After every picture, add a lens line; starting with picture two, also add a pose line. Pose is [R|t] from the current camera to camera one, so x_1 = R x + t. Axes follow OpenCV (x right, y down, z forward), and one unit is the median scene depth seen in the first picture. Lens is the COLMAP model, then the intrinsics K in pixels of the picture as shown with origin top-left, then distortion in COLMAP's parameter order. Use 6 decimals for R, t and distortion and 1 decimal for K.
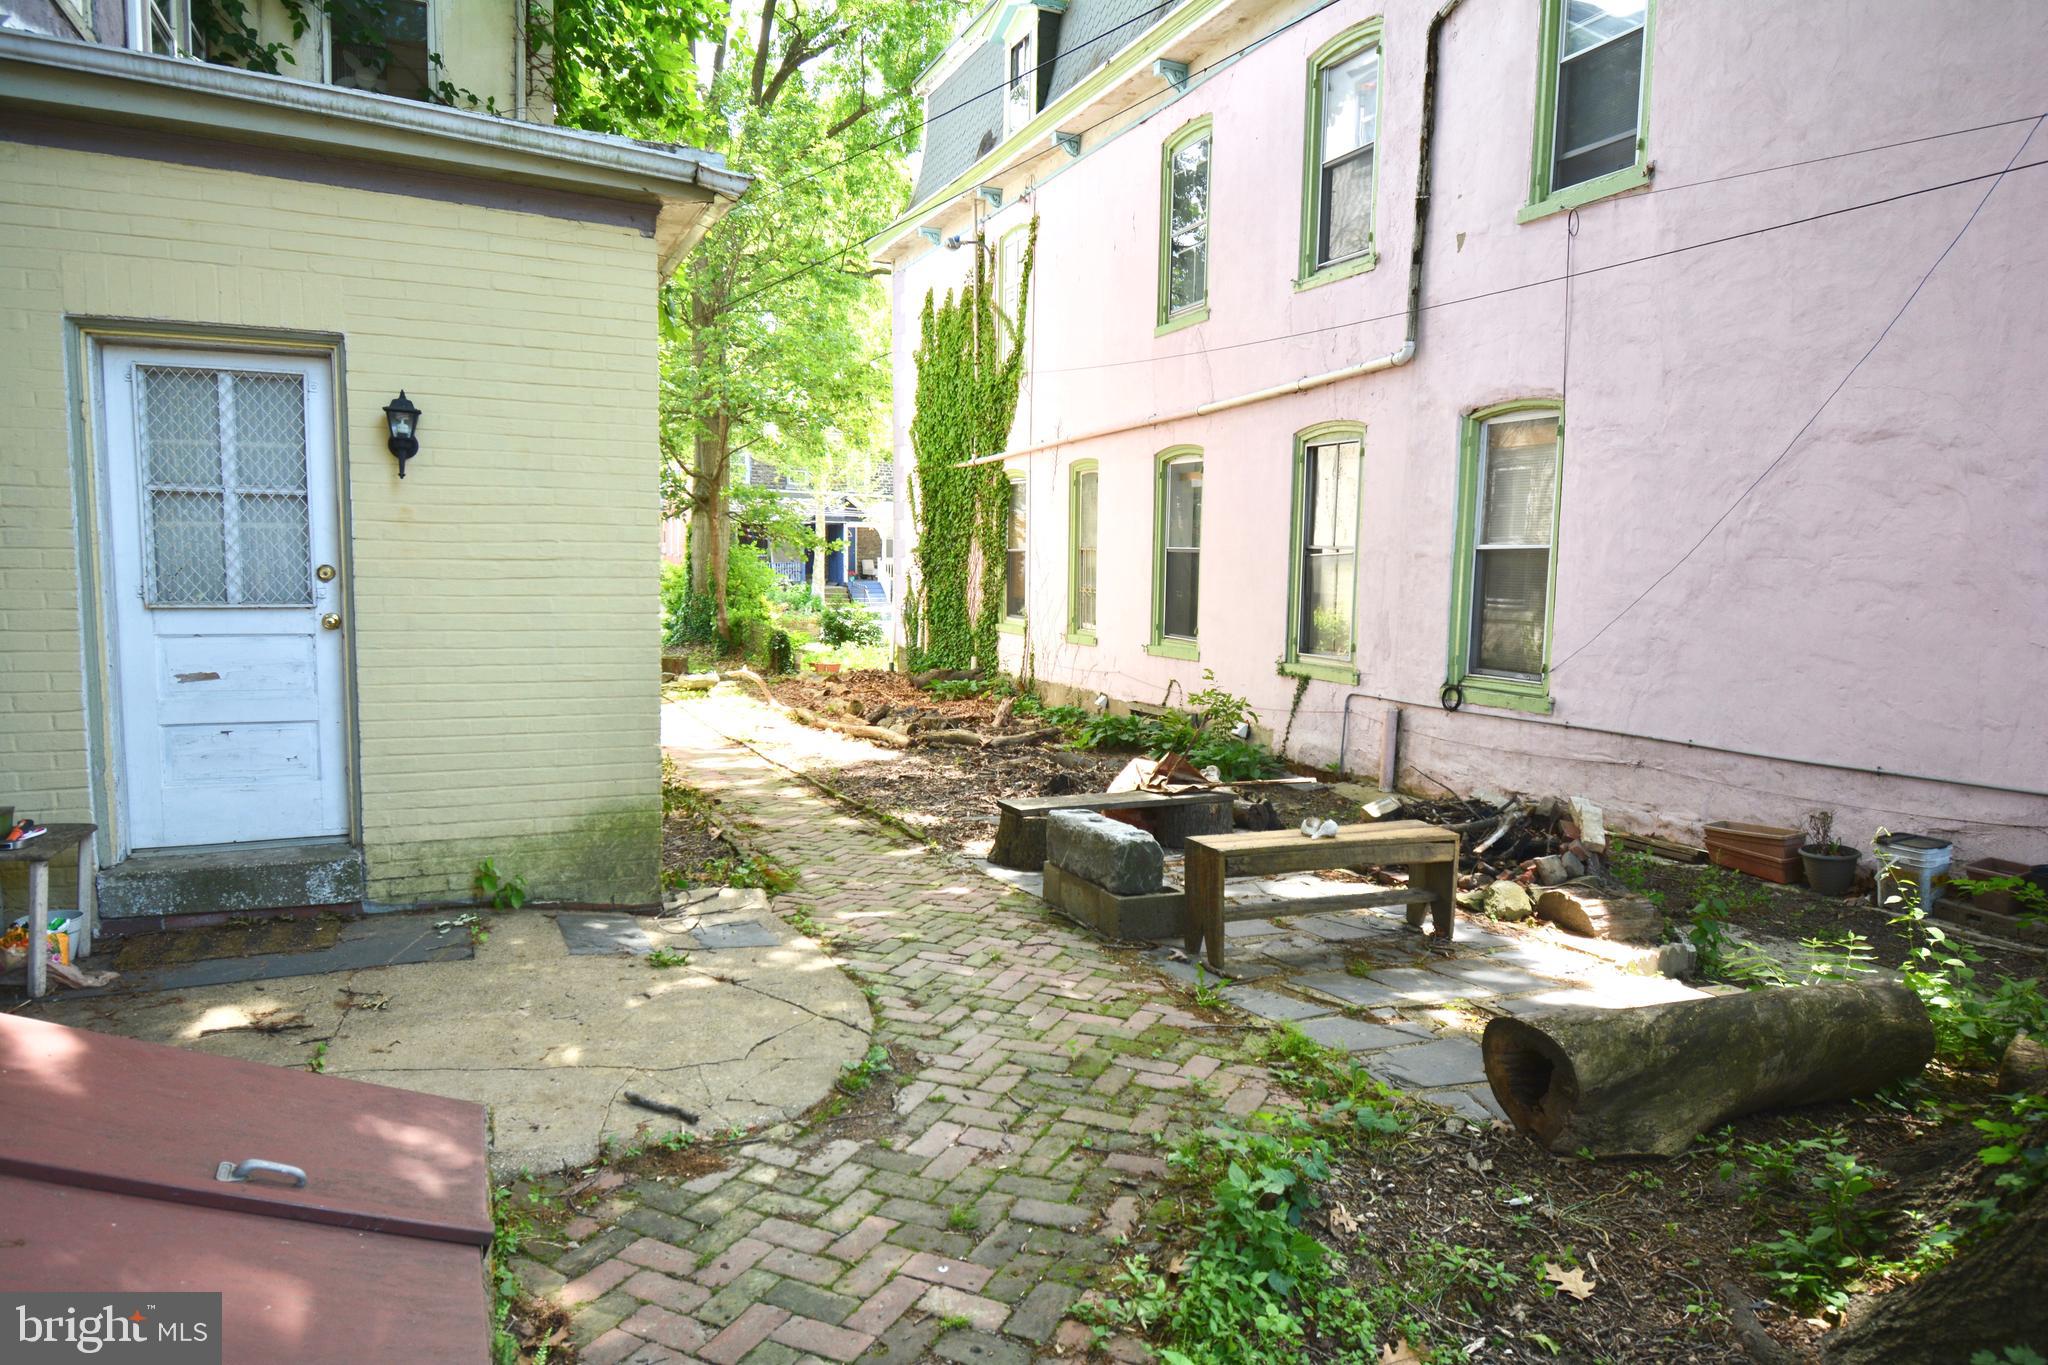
lens RADIAL K [[1275.2, 0, 1031.1], [0, 1275.2, 693.4], [0, 0, 1]] dist [0.002461, -0.000544]
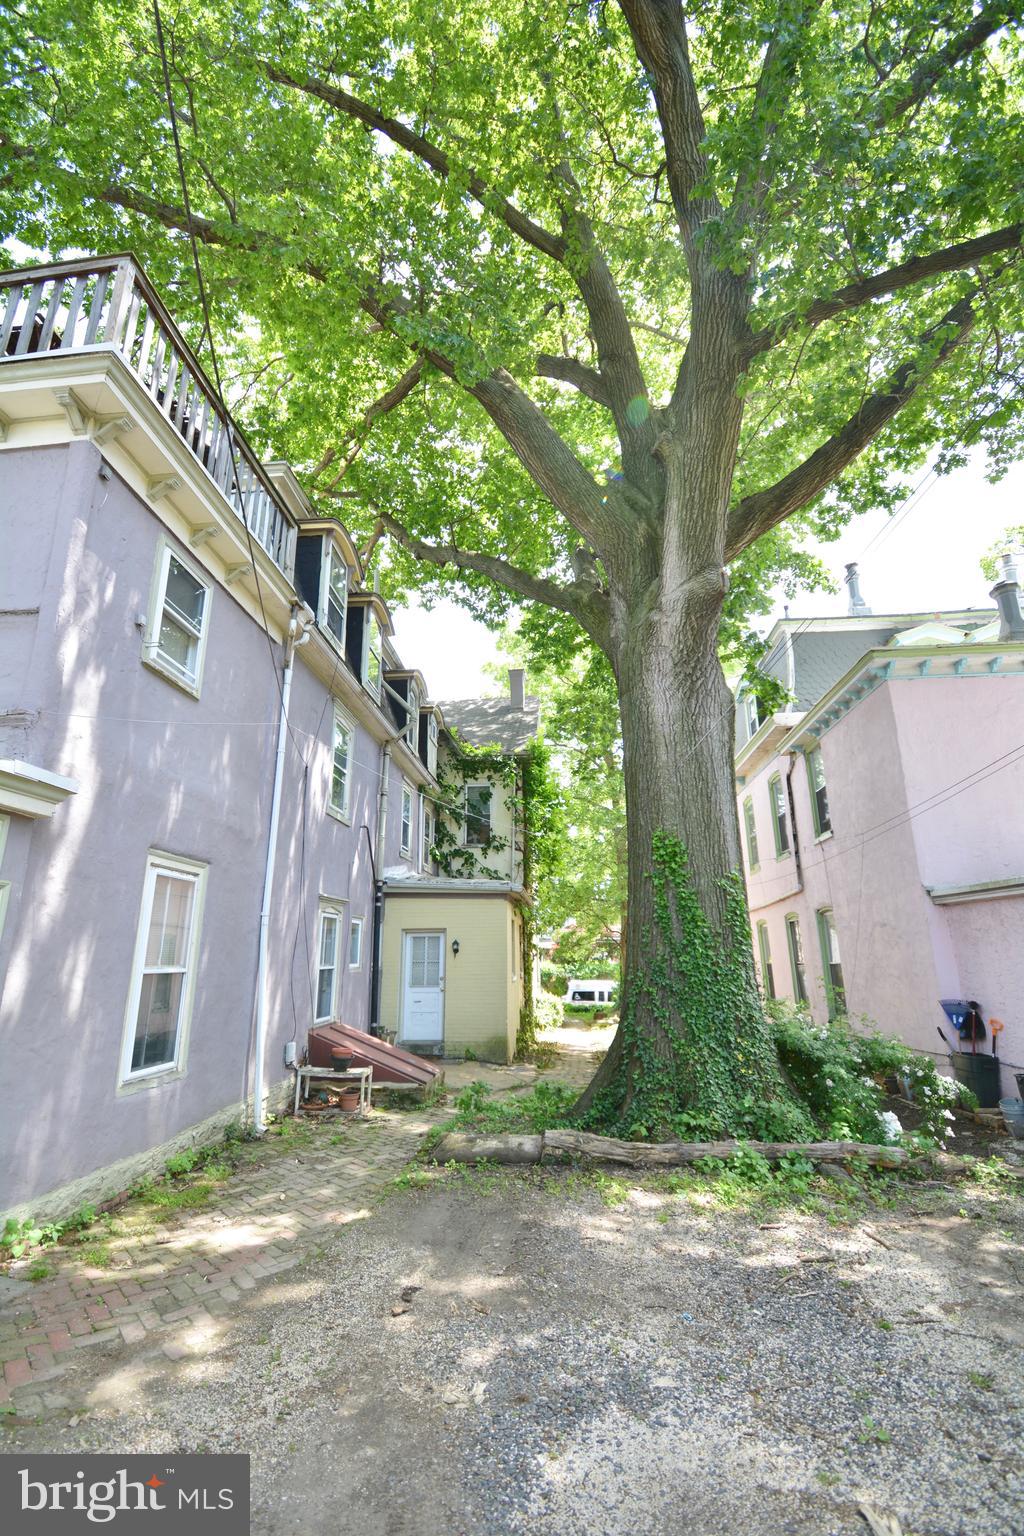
lens RADIAL K [[671.1, 0, 512.0], [0, 671.1, 768.0], [0, 0, 1]] dist [0.018033, -0.026614]
pose [[0.887414, -0.153877, -0.434532, 0.843661], [-0.025275, 0.924981, -0.379172, 0.116781], [0.460280, 0.347465, 0.816952, -1.133326]]
